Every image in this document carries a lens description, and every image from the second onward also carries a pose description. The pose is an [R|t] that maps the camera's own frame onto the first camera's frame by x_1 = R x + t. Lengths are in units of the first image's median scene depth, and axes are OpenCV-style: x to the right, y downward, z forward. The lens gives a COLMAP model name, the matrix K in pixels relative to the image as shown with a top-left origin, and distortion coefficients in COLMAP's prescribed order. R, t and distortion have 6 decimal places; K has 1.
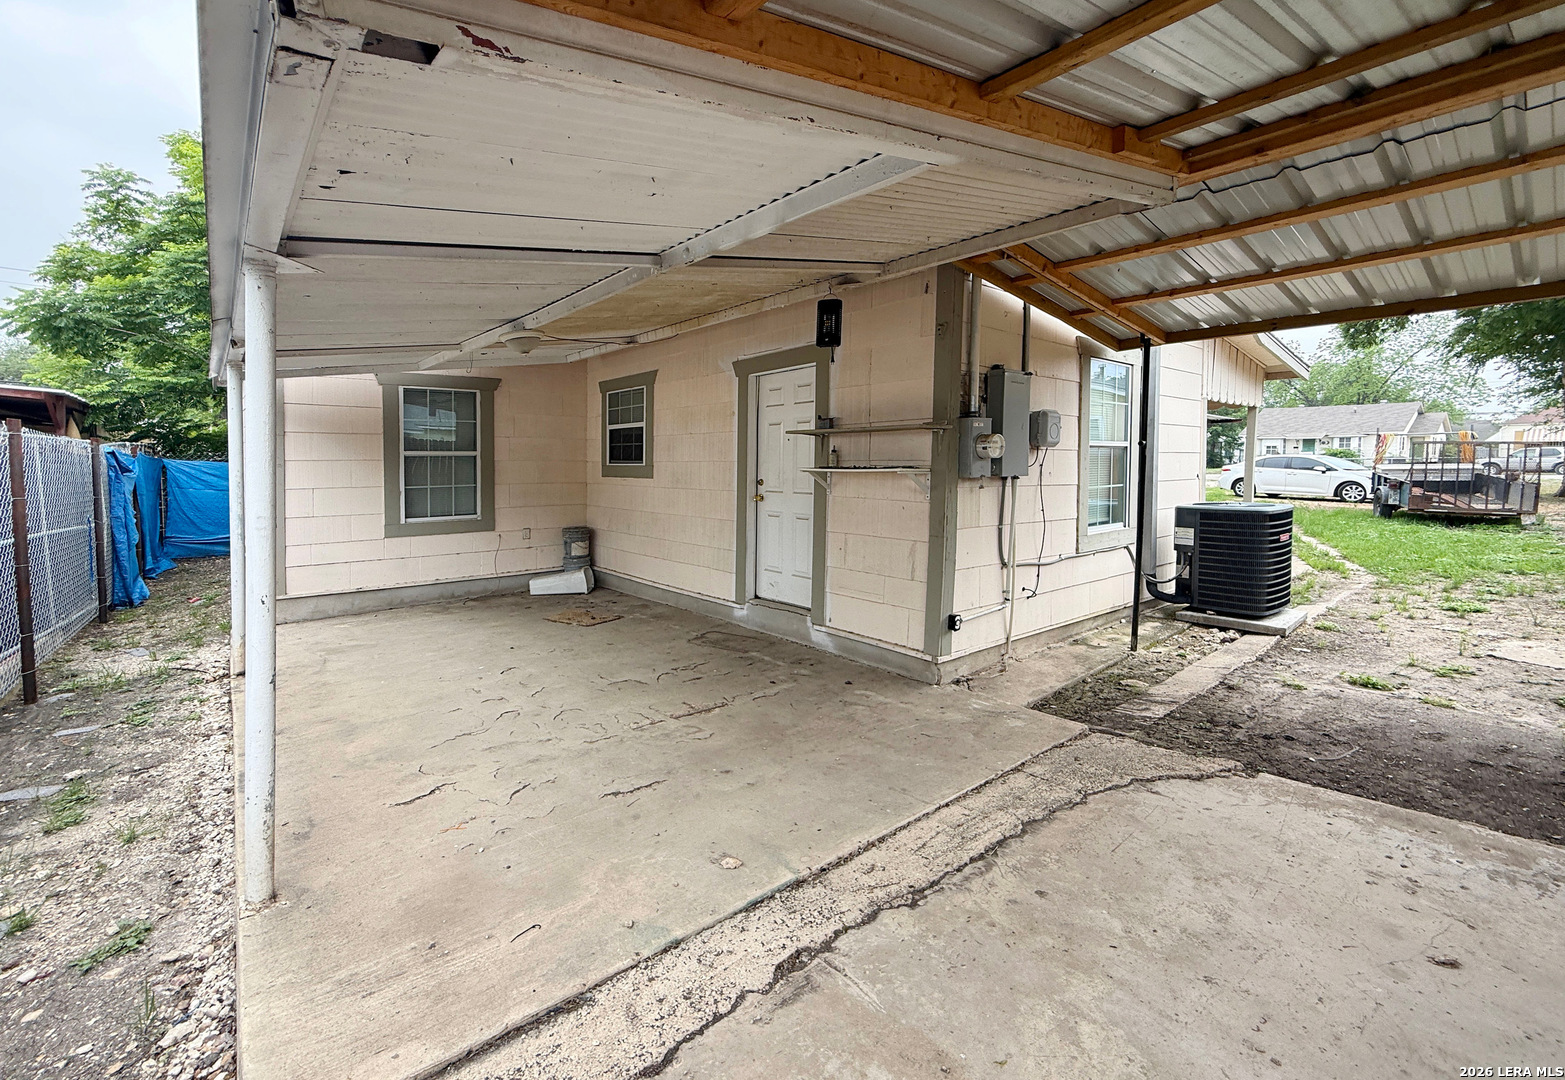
lens RADIAL K [[672.3, 0, 781.5], [0, 672.3, 501.5], [0, 0, 1]] dist [-0.000035, 0.000253]
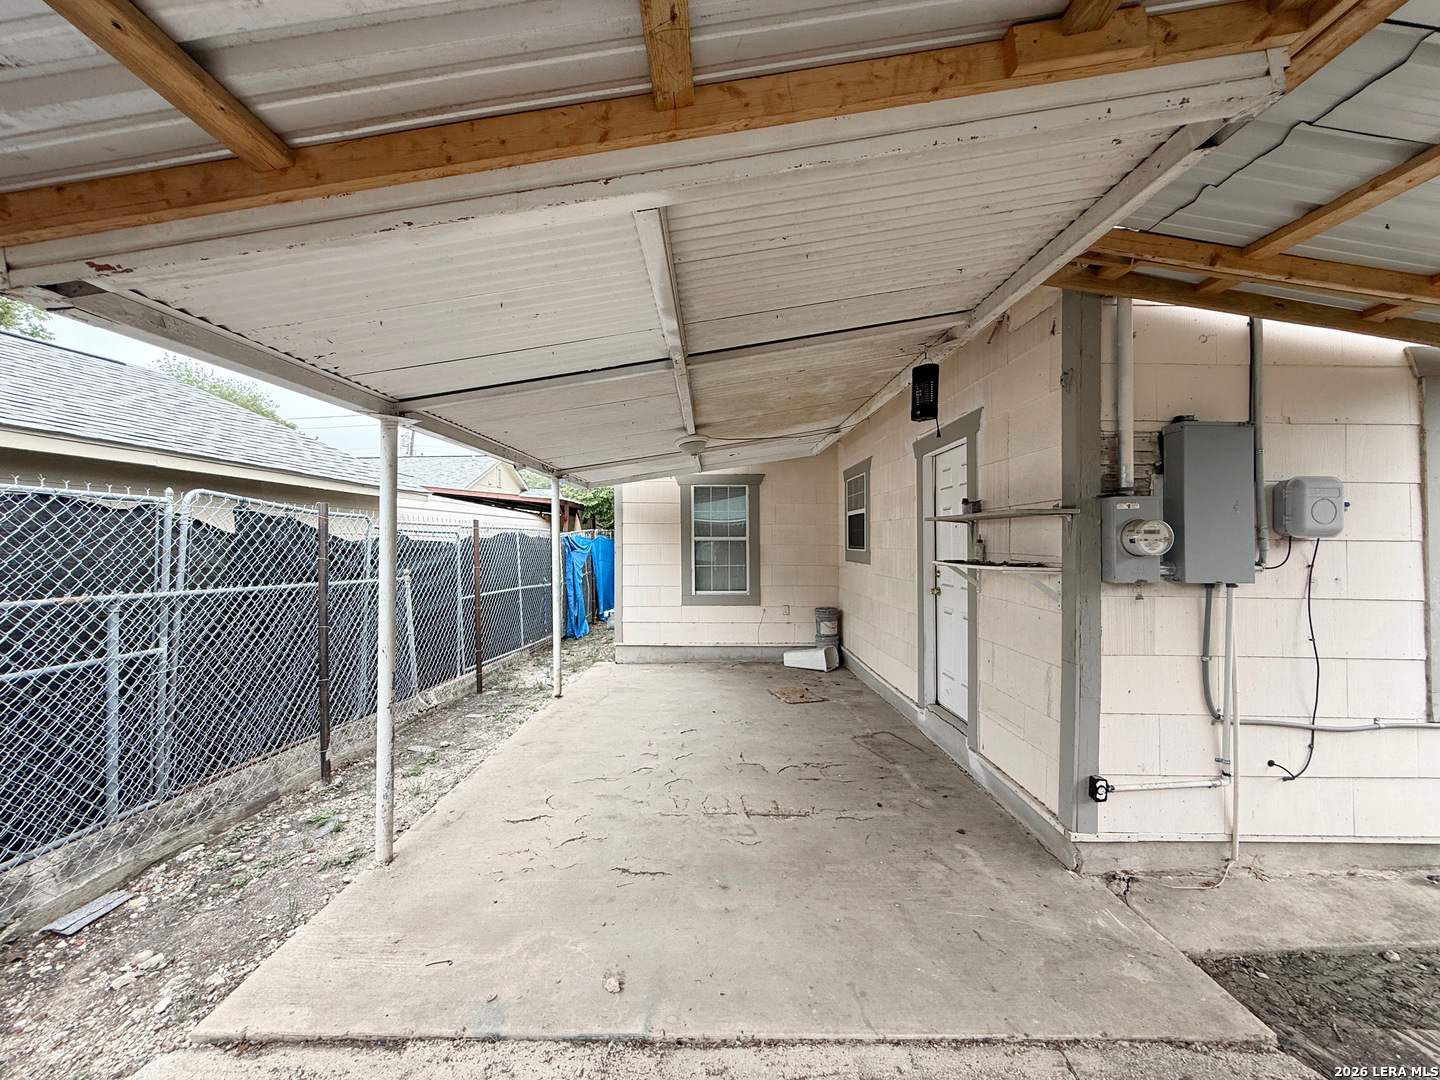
lens RADIAL K [[624.9, 0, 720.0], [0, 624.9, 540.0], [0, 0, 1]] dist [-0.000449, 0.000501]
pose [[0.770077, 0.003001, -0.637944, 0.366933], [-0.040631, 0.998189, -0.044350, -0.033348], [0.636656, 0.060074, 0.768804, 0.233558]]
